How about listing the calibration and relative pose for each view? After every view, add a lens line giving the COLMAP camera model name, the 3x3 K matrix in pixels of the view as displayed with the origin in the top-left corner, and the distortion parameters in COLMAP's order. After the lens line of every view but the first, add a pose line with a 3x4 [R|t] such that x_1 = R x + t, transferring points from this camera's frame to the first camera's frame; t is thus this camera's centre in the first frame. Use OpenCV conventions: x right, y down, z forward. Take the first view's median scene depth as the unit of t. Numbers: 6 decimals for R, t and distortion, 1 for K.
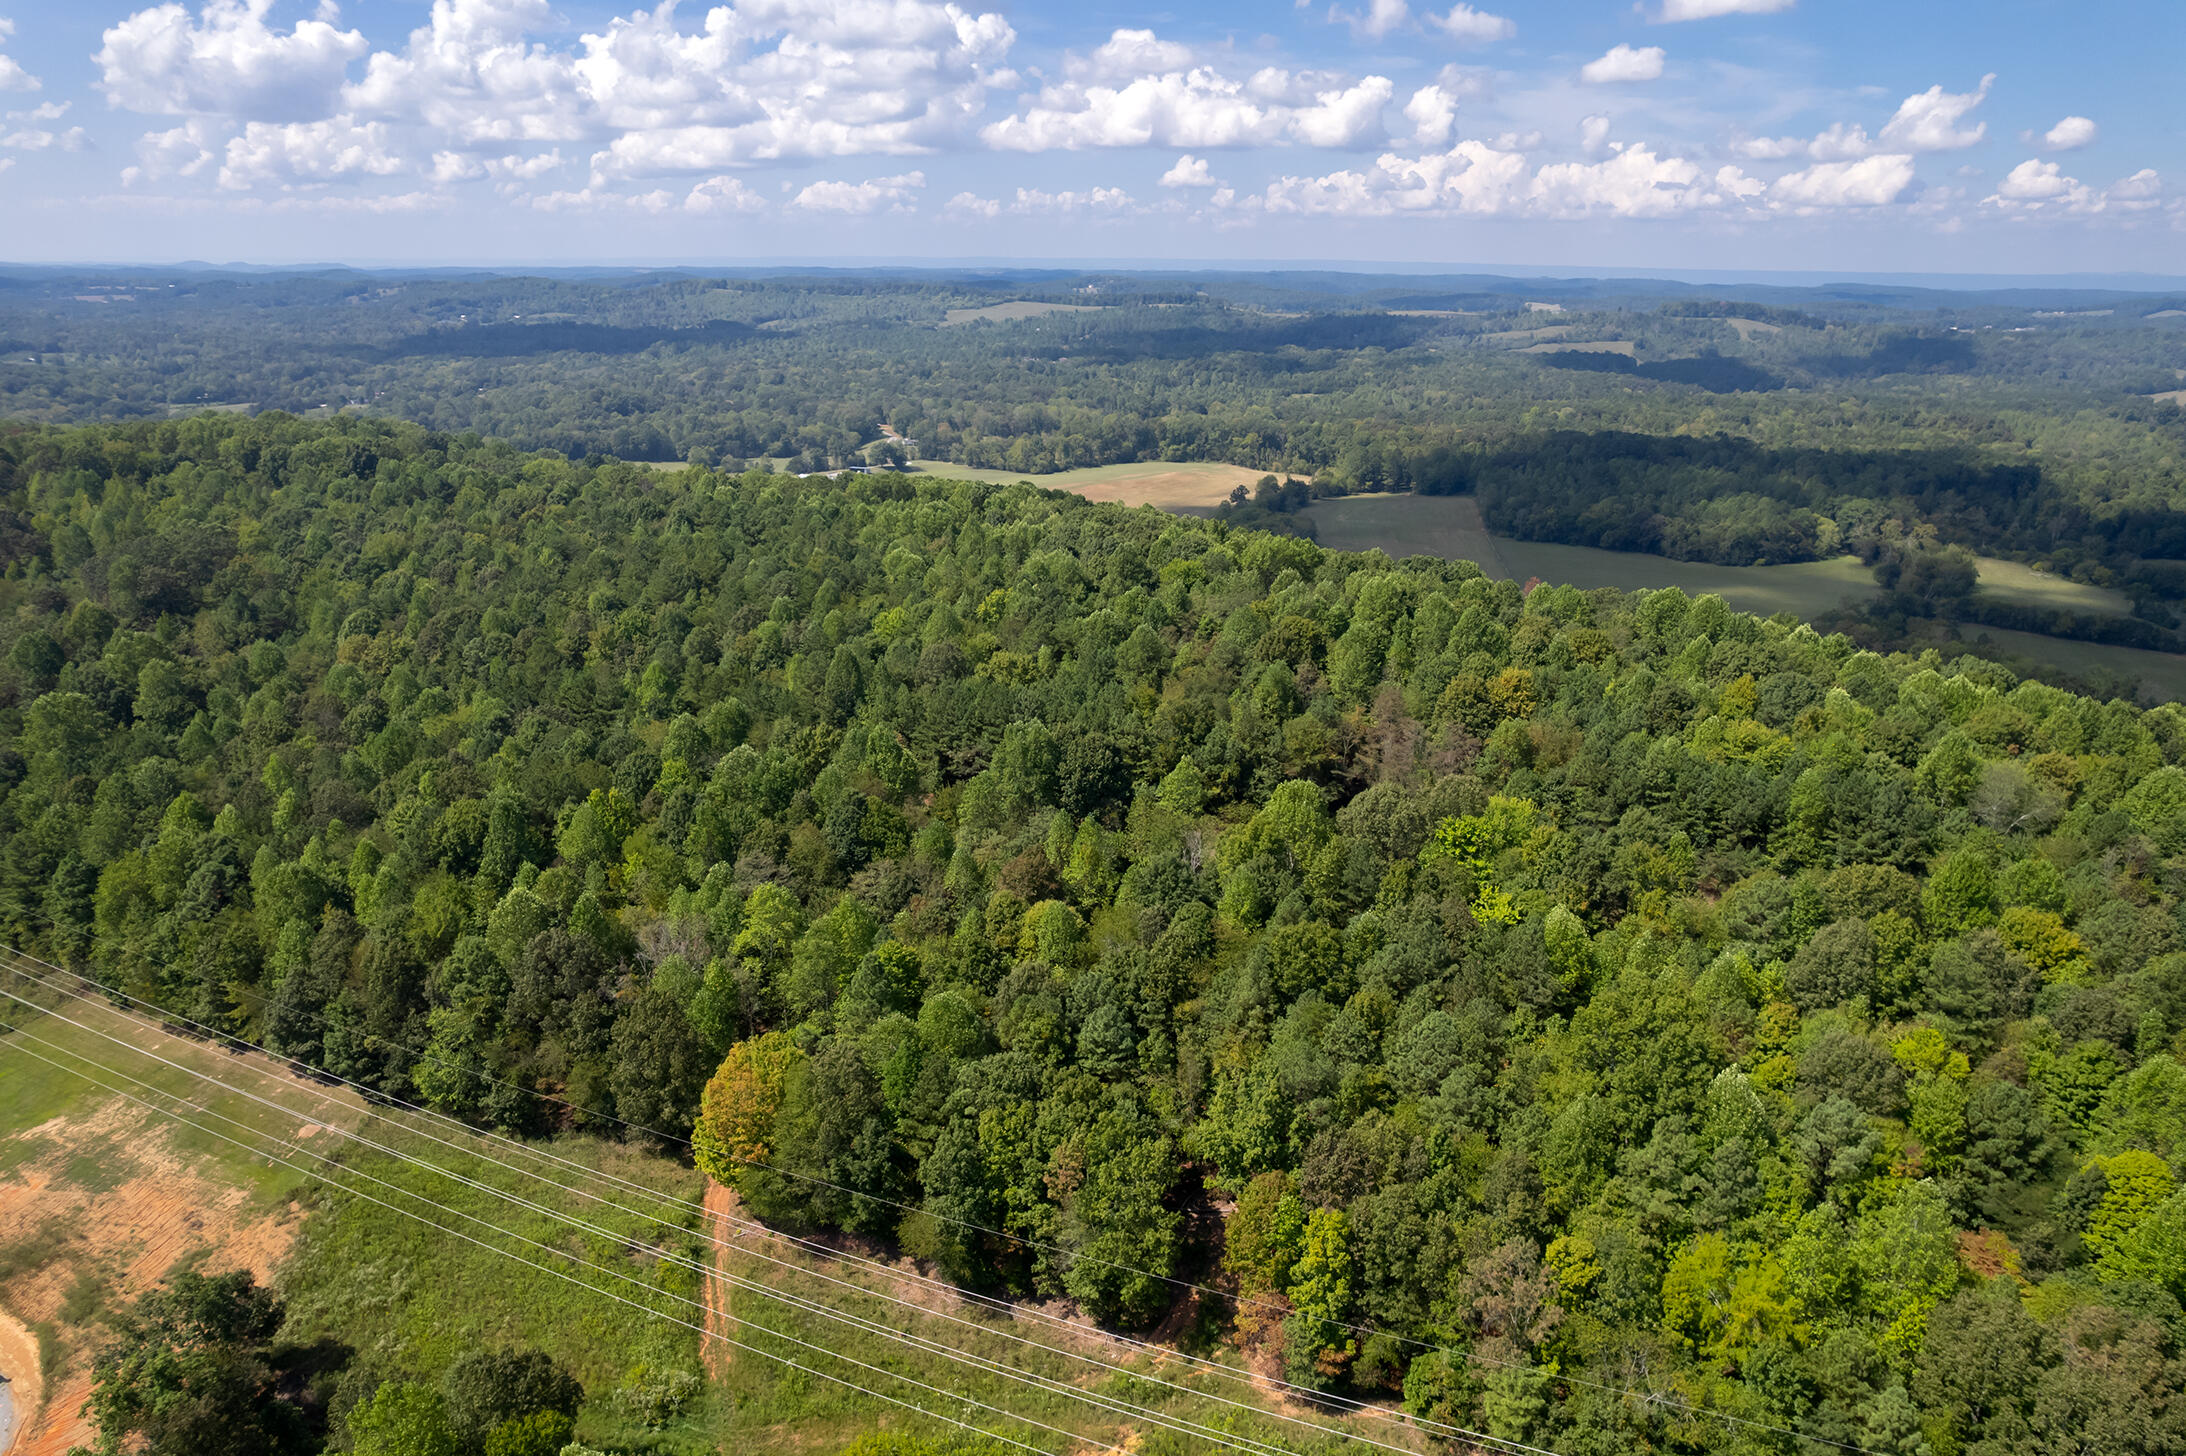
lens RADIAL K [[1396.2, 0, 1096.1], [0, 1396.2, 743.8], [0, 0, 1]] dist [-0.079733, 0.068302]
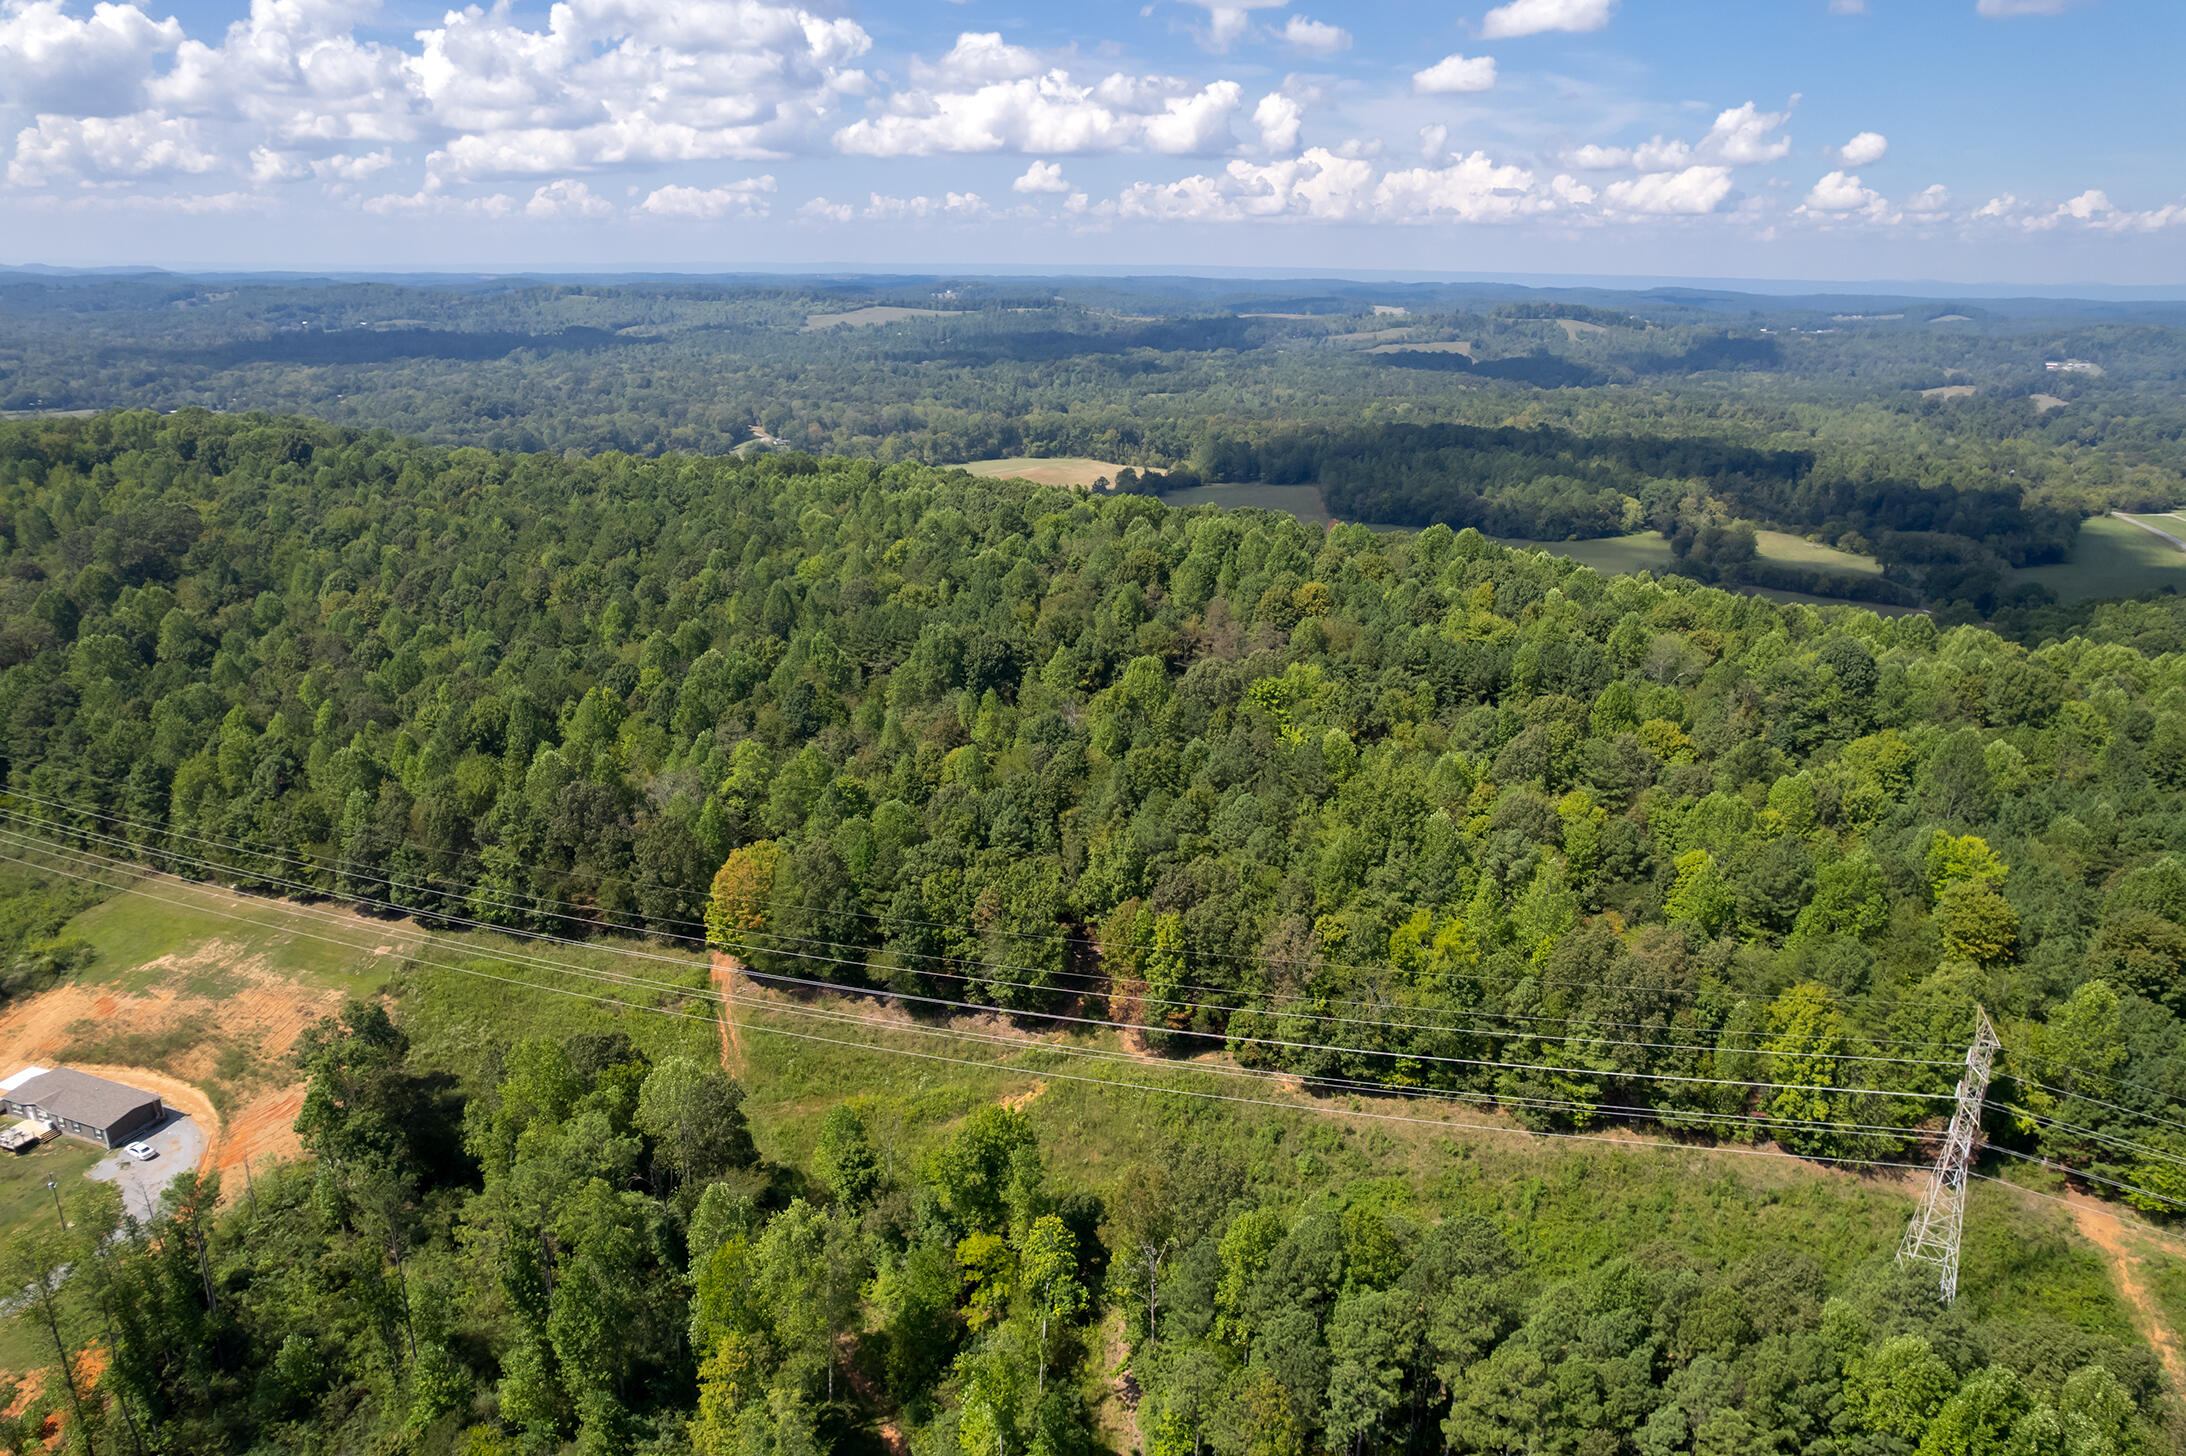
lens RADIAL K [[1396.2, 0, 1096.1], [0, 1396.2, 743.8], [0, 0, 1]] dist [-0.079733, 0.068302]
pose [[0.995152, -0.030115, 0.093626, -0.031018], [0.030431, 0.999535, -0.001945, 0.116019], [-0.093524, 0.004784, 0.995606, -0.335857]]
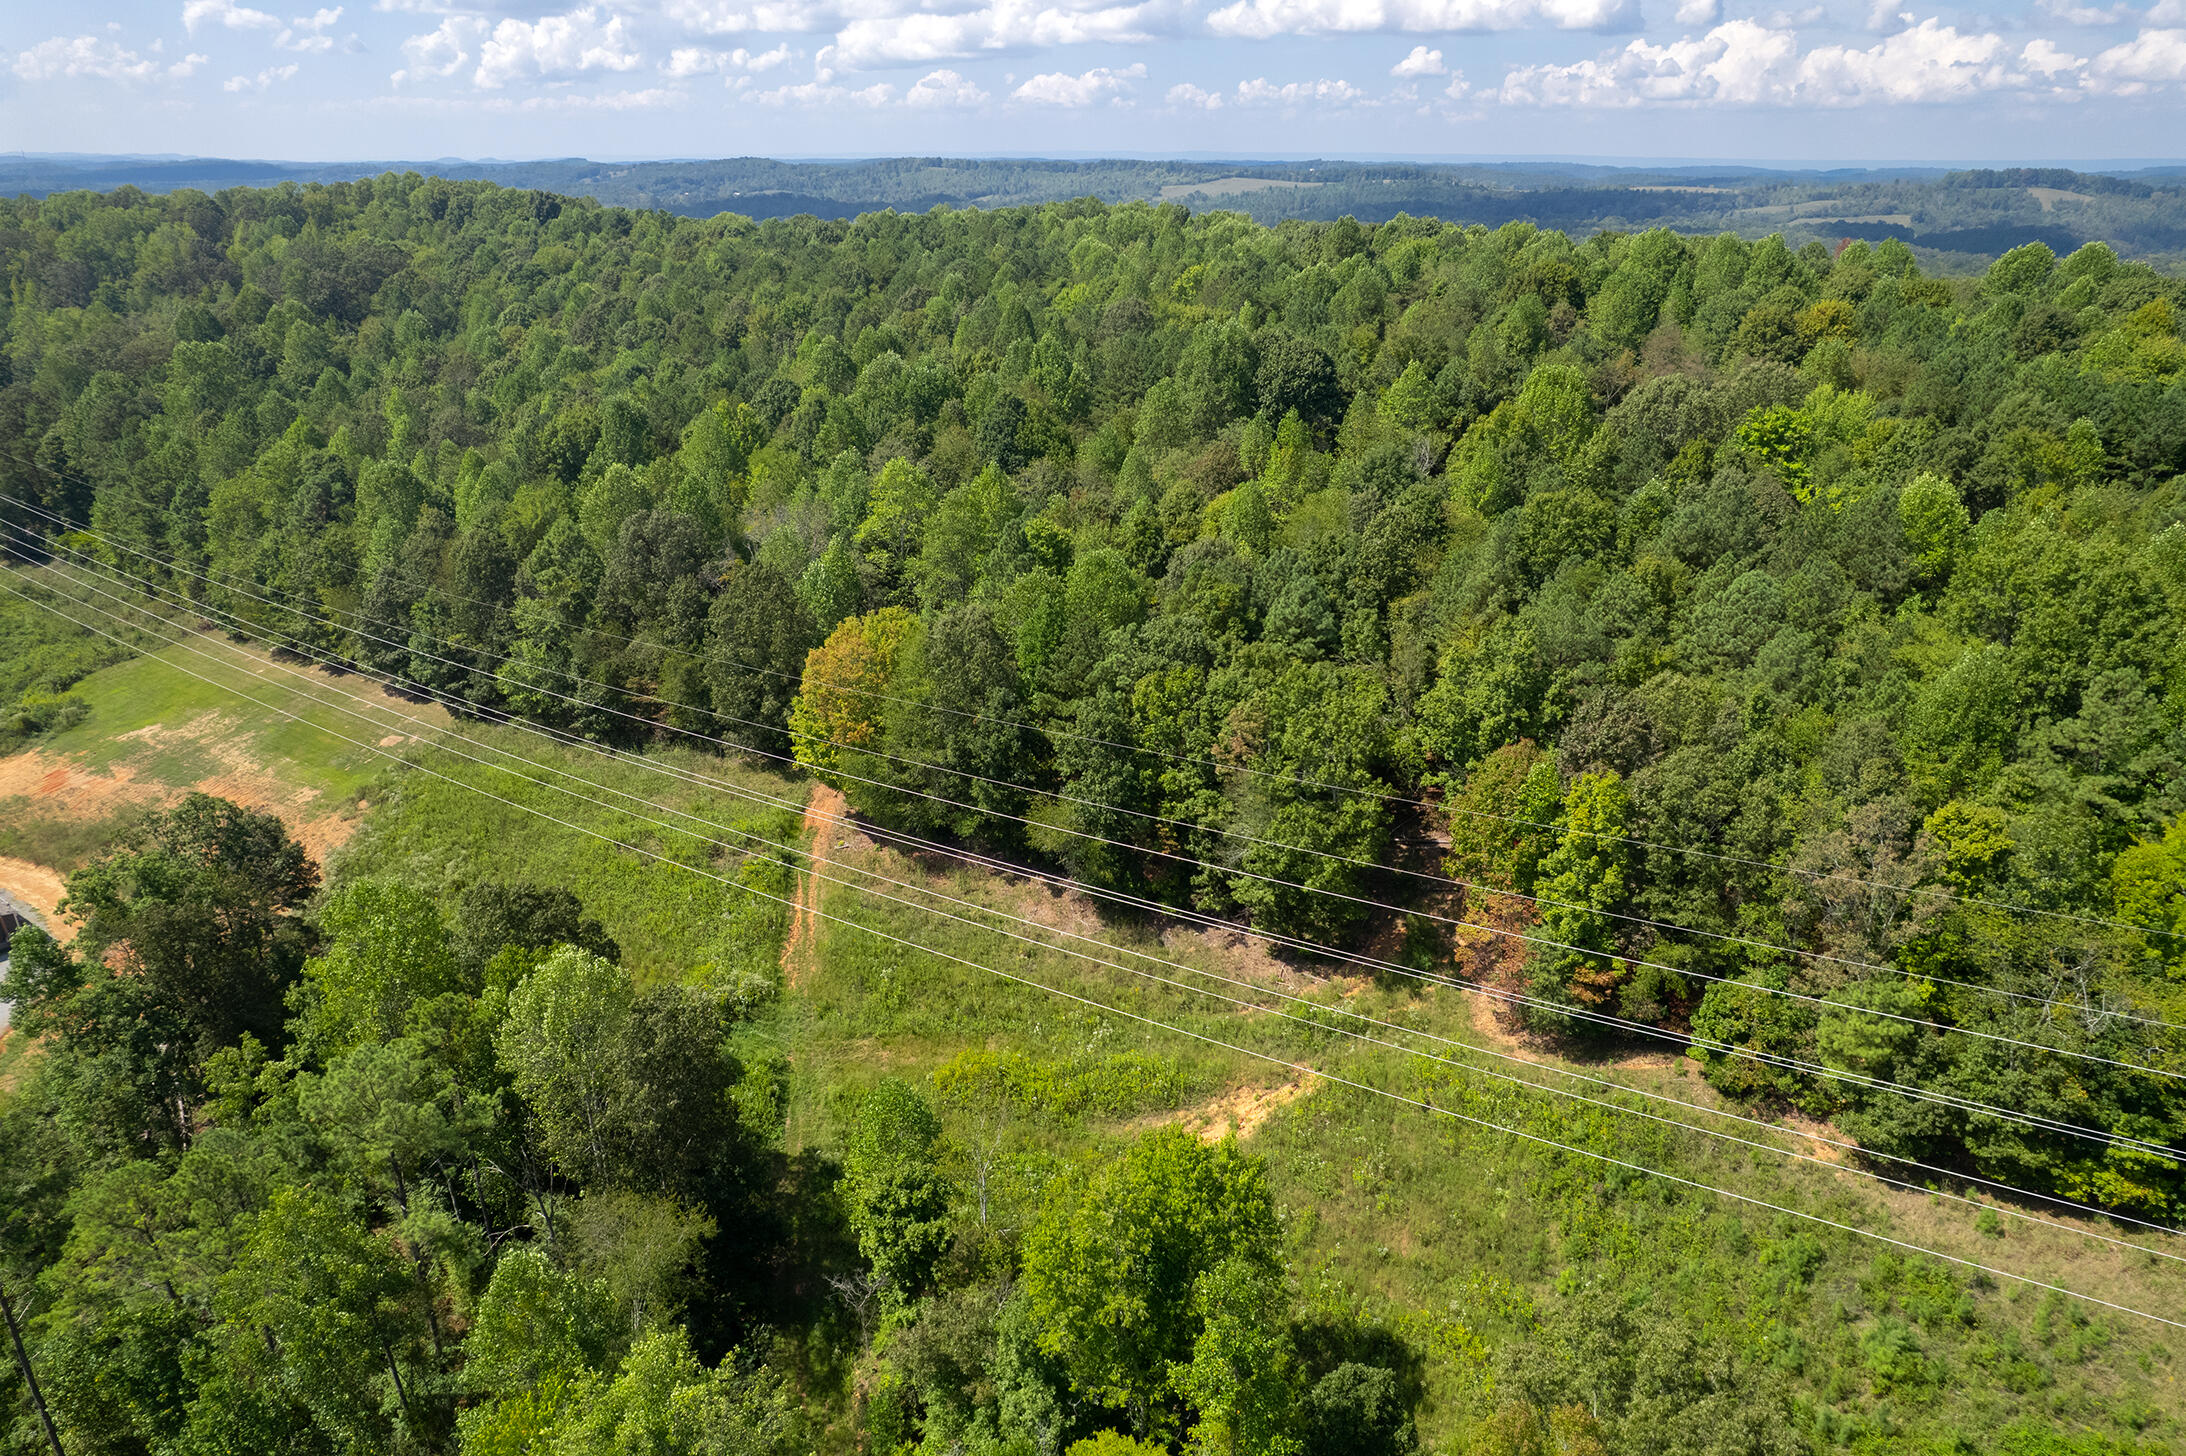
lens RADIAL K [[1396.2, 0, 1096.1], [0, 1396.2, 743.8], [0, 0, 1]] dist [-0.079733, 0.068302]
pose [[0.989108, 0.050984, -0.138080, 0.004361], [-0.041629, 0.996691, 0.069813, 0.206205], [0.141183, -0.063304, 0.987957, 0.179777]]
